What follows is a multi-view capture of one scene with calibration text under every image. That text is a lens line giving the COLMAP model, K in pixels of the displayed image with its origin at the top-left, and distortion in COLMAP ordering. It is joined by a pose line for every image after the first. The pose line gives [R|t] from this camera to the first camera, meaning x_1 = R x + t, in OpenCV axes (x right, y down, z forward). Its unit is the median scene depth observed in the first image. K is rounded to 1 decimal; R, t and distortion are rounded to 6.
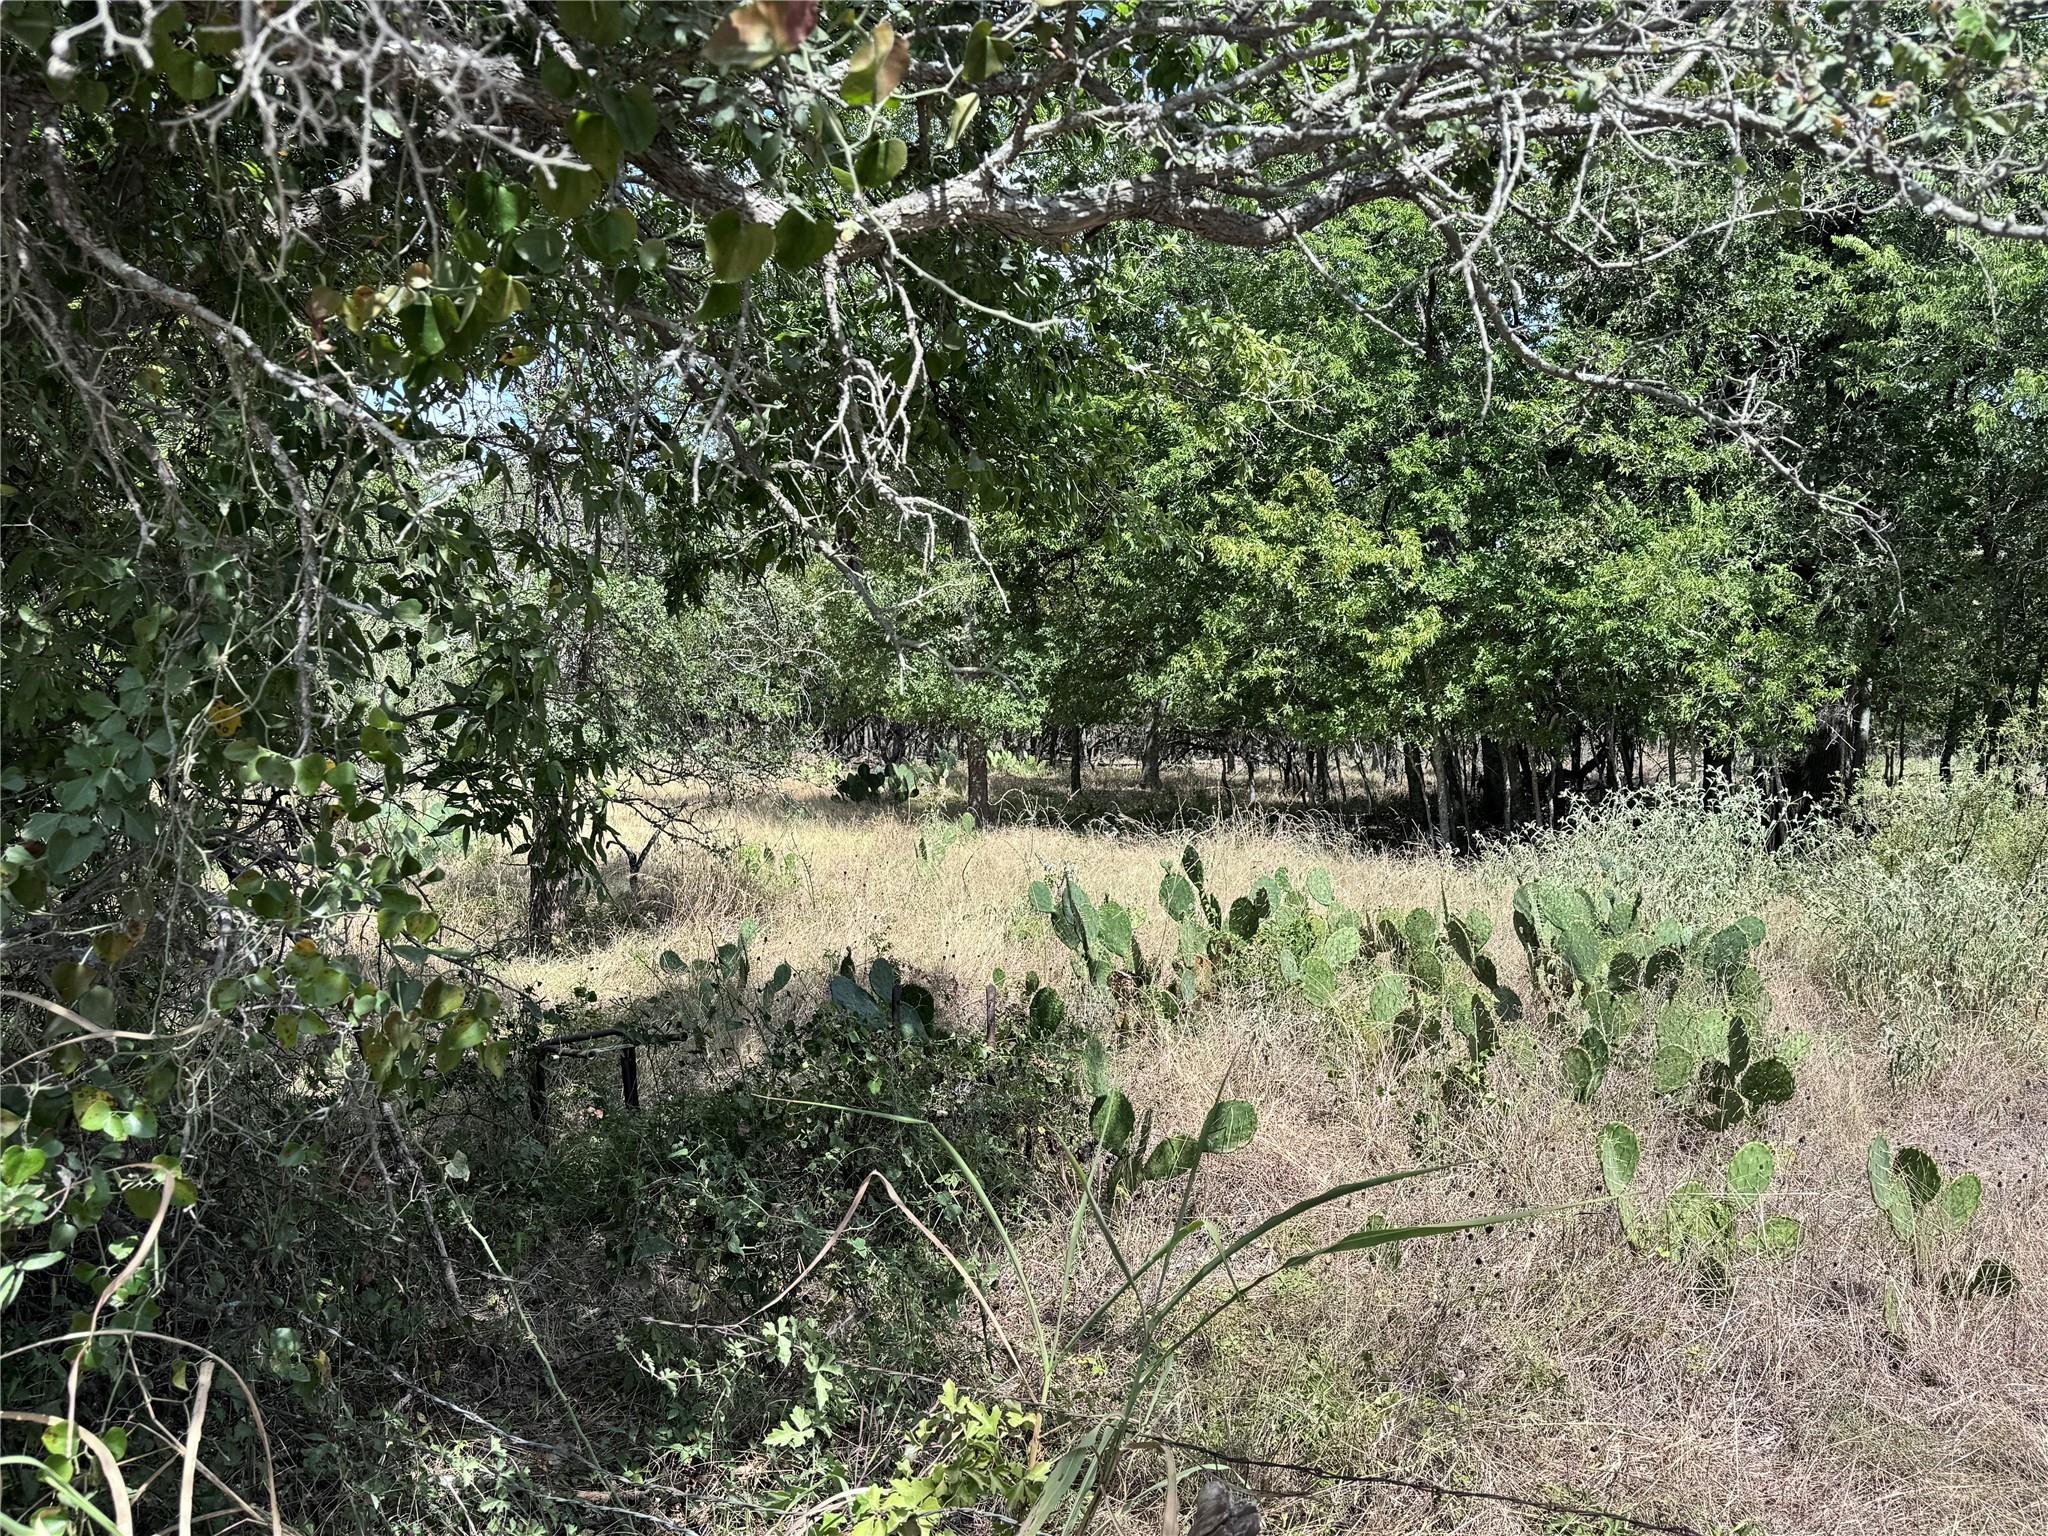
lens RADIAL K [[1740.6, 0, 1027.5], [0, 1740.6, 767.2], [0, 0, 1]] dist [0.145973, -0.239666]
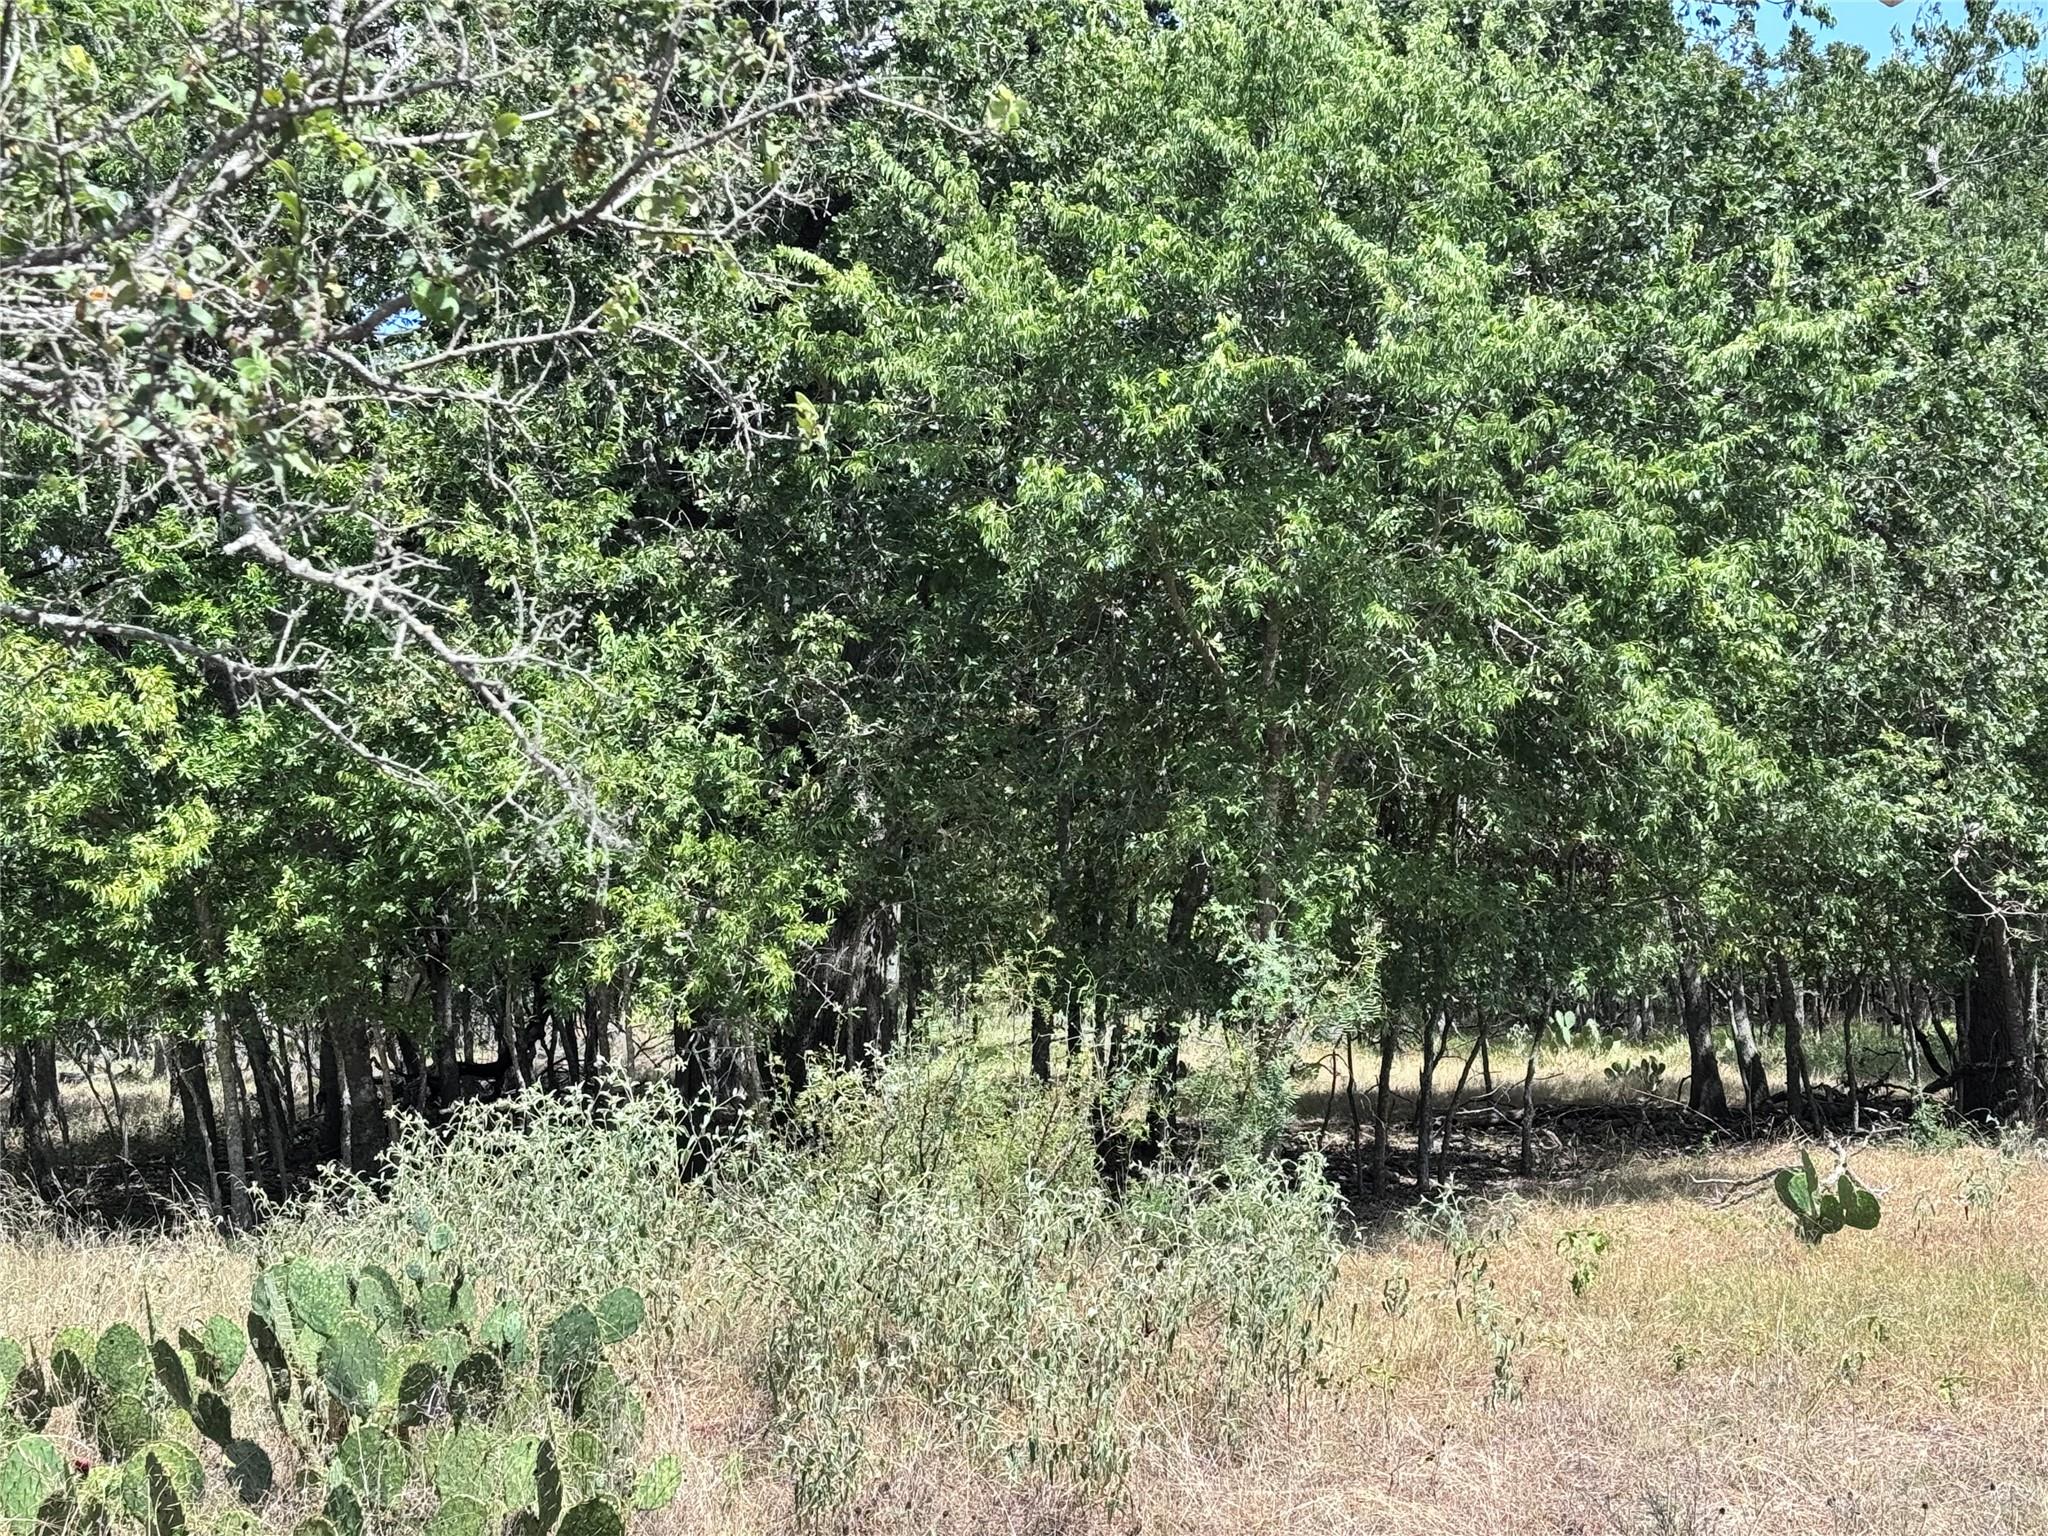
lens RADIAL K [[3174.9, 0, 1023.2], [0, 3174.9, 759.4], [0, 0, 1]] dist [0.150676, 0.000000]
pose [[0.900481, -0.004903, 0.434867, 0.021804], [0.045772, 0.995451, -0.083558, -0.004882], [-0.432480, 0.095148, 0.896609, -0.129832]]
